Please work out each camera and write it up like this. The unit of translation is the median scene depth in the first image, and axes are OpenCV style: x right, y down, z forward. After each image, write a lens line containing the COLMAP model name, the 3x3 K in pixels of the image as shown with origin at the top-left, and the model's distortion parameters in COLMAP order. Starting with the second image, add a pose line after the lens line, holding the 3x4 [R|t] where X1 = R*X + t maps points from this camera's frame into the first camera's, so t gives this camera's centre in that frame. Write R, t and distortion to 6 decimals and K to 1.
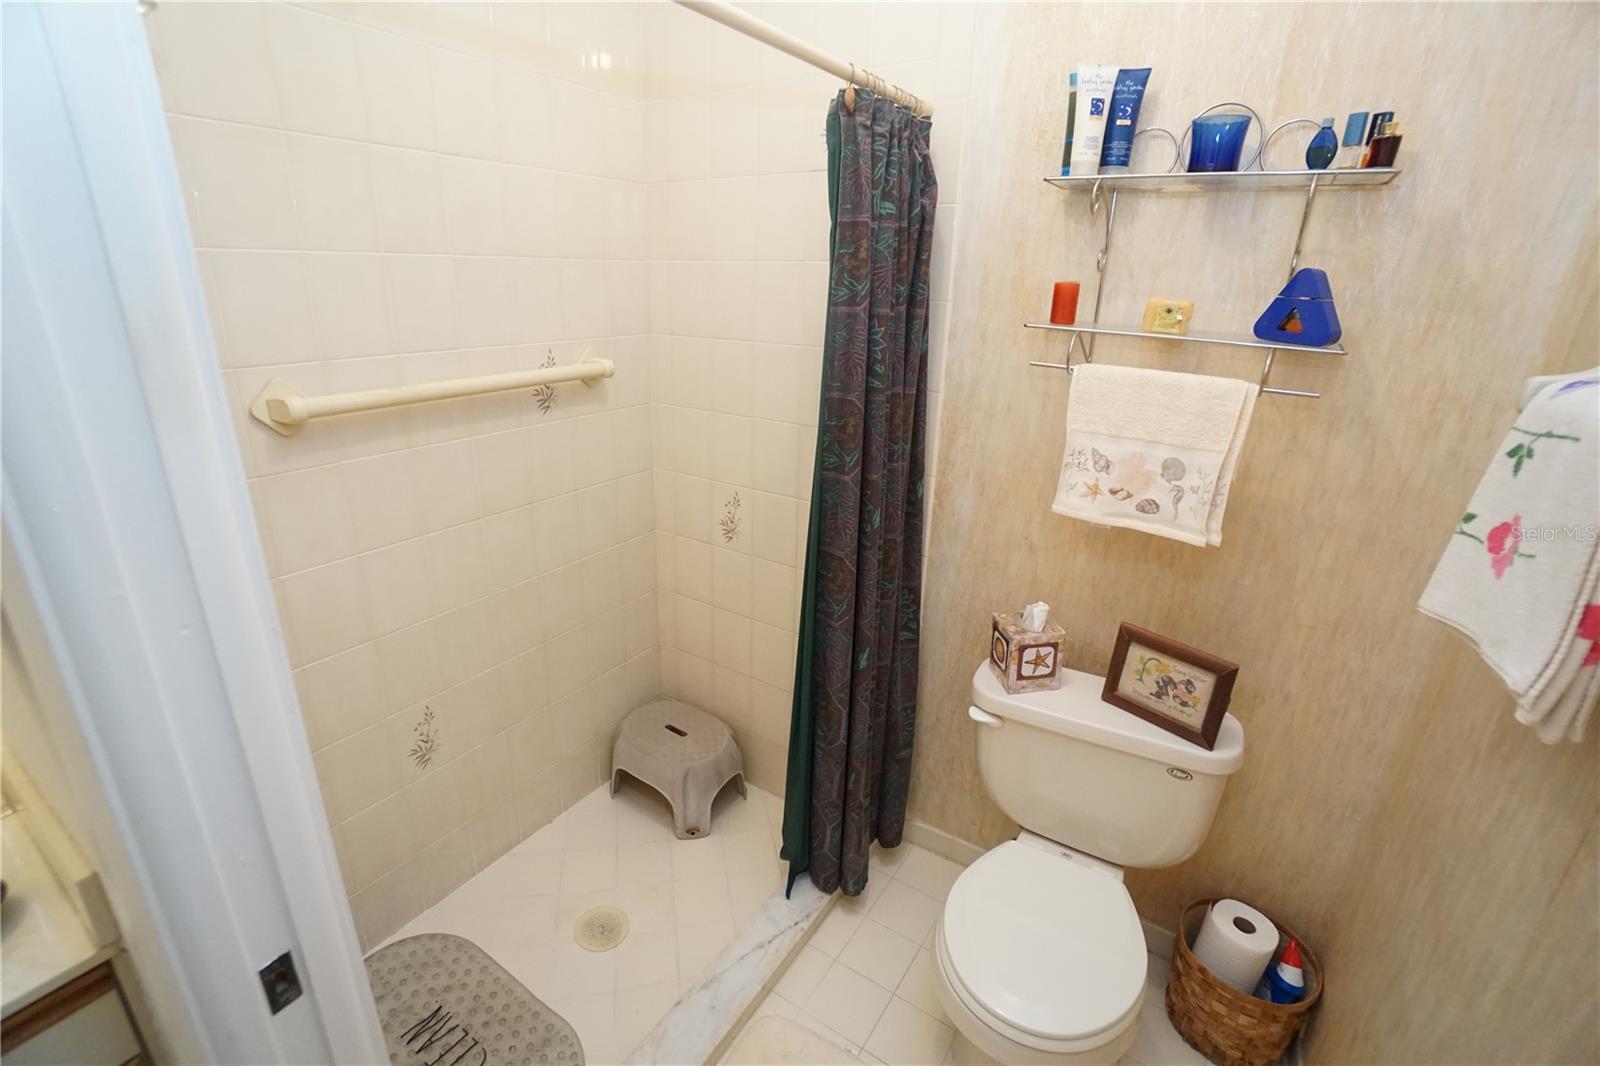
lens RADIAL K [[711.3, 0, 773.7], [0, 711.3, 523.9], [0, 0, 1]] dist [-0.062064, 0.026306]
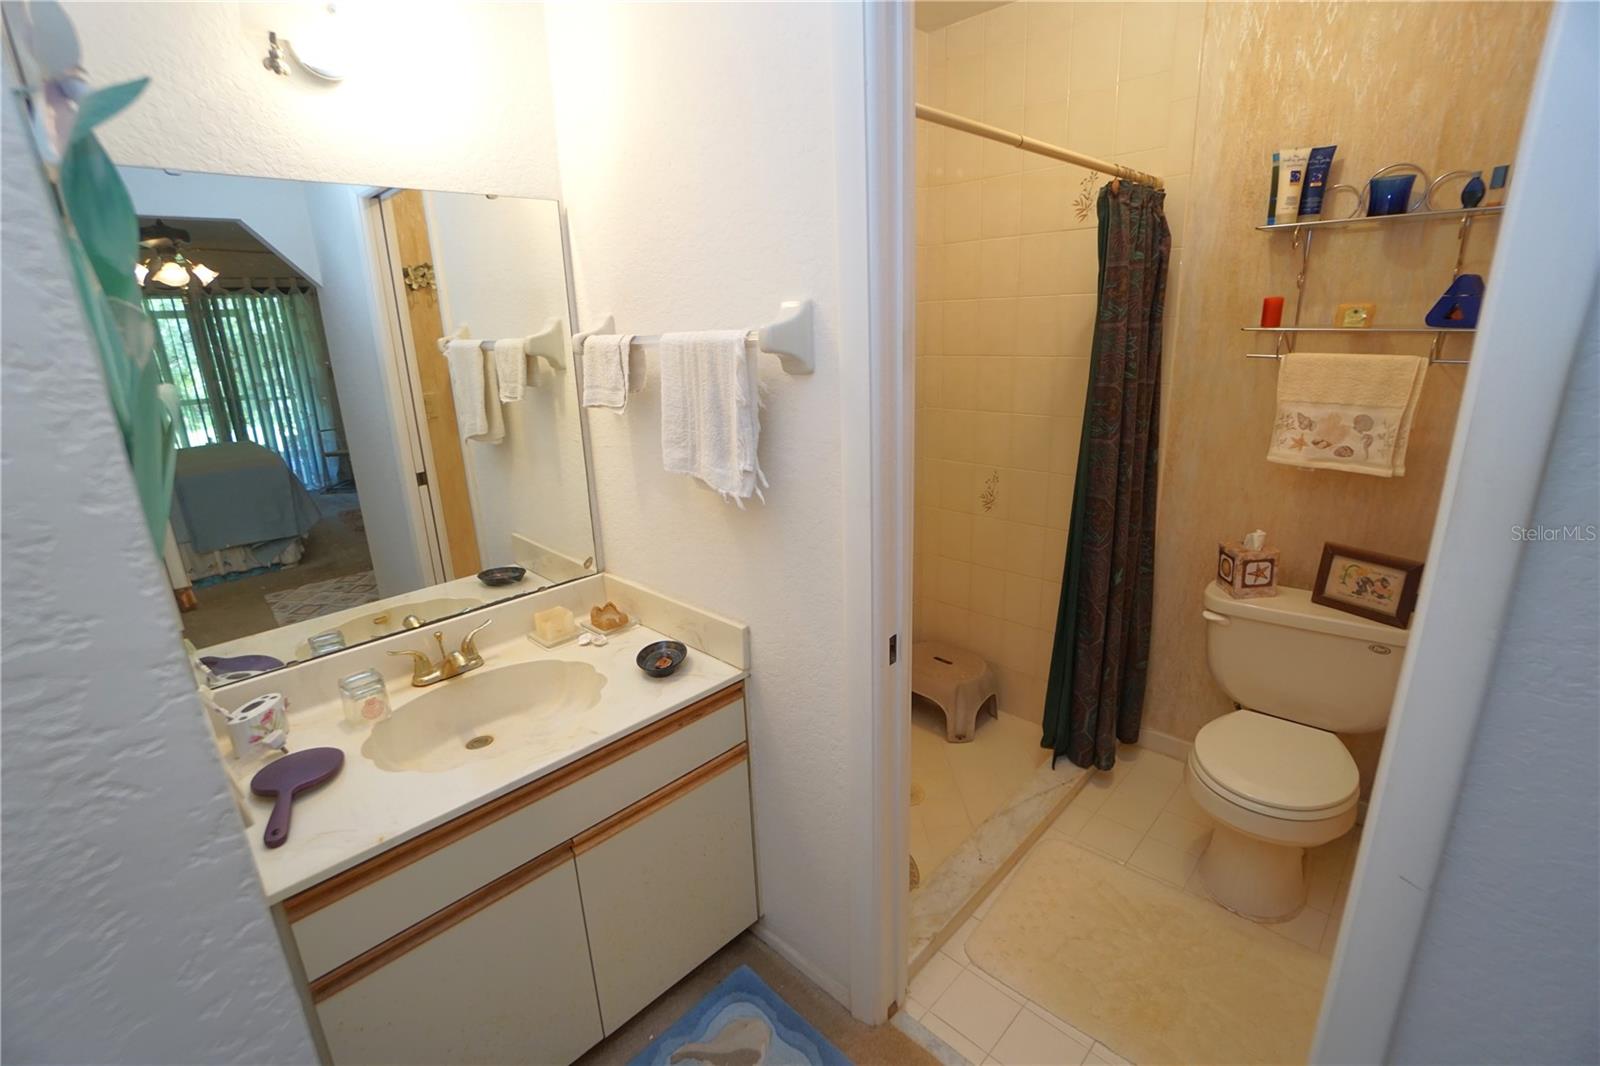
lens RADIAL K [[716.5, 0, 776.9], [0, 716.5, 529.3], [0, 0, 1]] dist [-0.058314, 0.024289]
pose [[0.981539, -0.008136, -0.191088, -0.295904], [-0.001299, 0.998788, -0.049197, 0.190115], [0.191256, 0.048537, 0.980339, -0.541219]]
